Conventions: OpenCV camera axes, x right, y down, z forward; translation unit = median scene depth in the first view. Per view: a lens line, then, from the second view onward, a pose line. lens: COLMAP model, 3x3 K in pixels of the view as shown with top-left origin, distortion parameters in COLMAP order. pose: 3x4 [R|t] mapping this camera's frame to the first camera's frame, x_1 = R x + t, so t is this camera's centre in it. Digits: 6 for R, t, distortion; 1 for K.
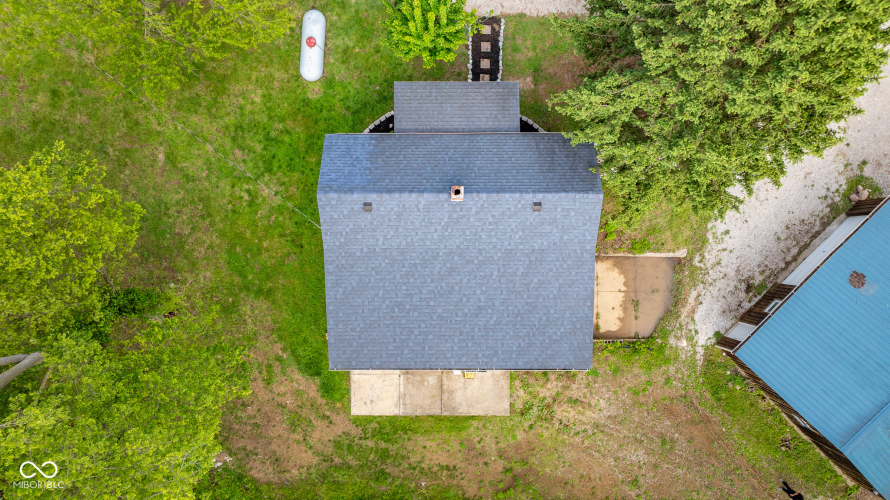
lens RADIAL K [[624.5, 0, 446.6], [0, 624.5, 250.6], [0, 0, 1]] dist [-0.034983, 0.025416]
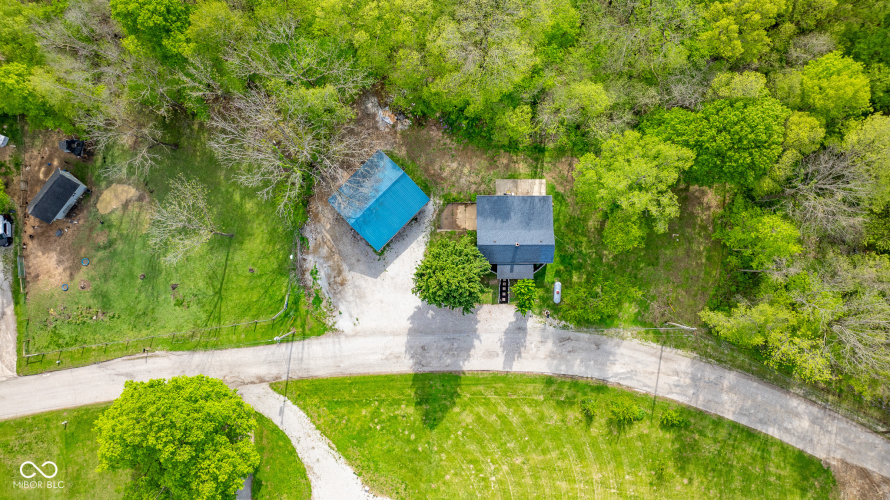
lens RADIAL K [[624.5, 0, 443.4], [0, 624.5, 250.3], [0, 0, 1]] dist [-0.034983, 0.025416]
pose [[-0.999969, -0.000499, 0.007802, 0.345717], [0.000557, -0.999973, 0.007344, -0.122141], [0.007798, 0.007348, 0.999943, -2.202649]]
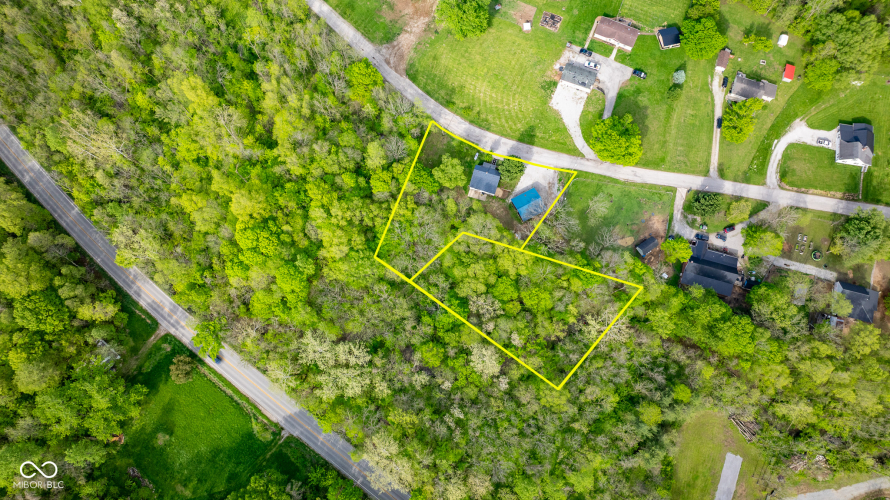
lens RADIAL K [[624.5, 0, 445.7], [0, 624.5, 250.4], [0, 0, 1]] dist [-0.034983, 0.025416]
pose [[0.954141, 0.290411, -0.072645, 0.421502], [-0.299136, 0.934304, -0.193892, 3.293950], [0.011564, 0.206731, 0.978329, -8.367817]]
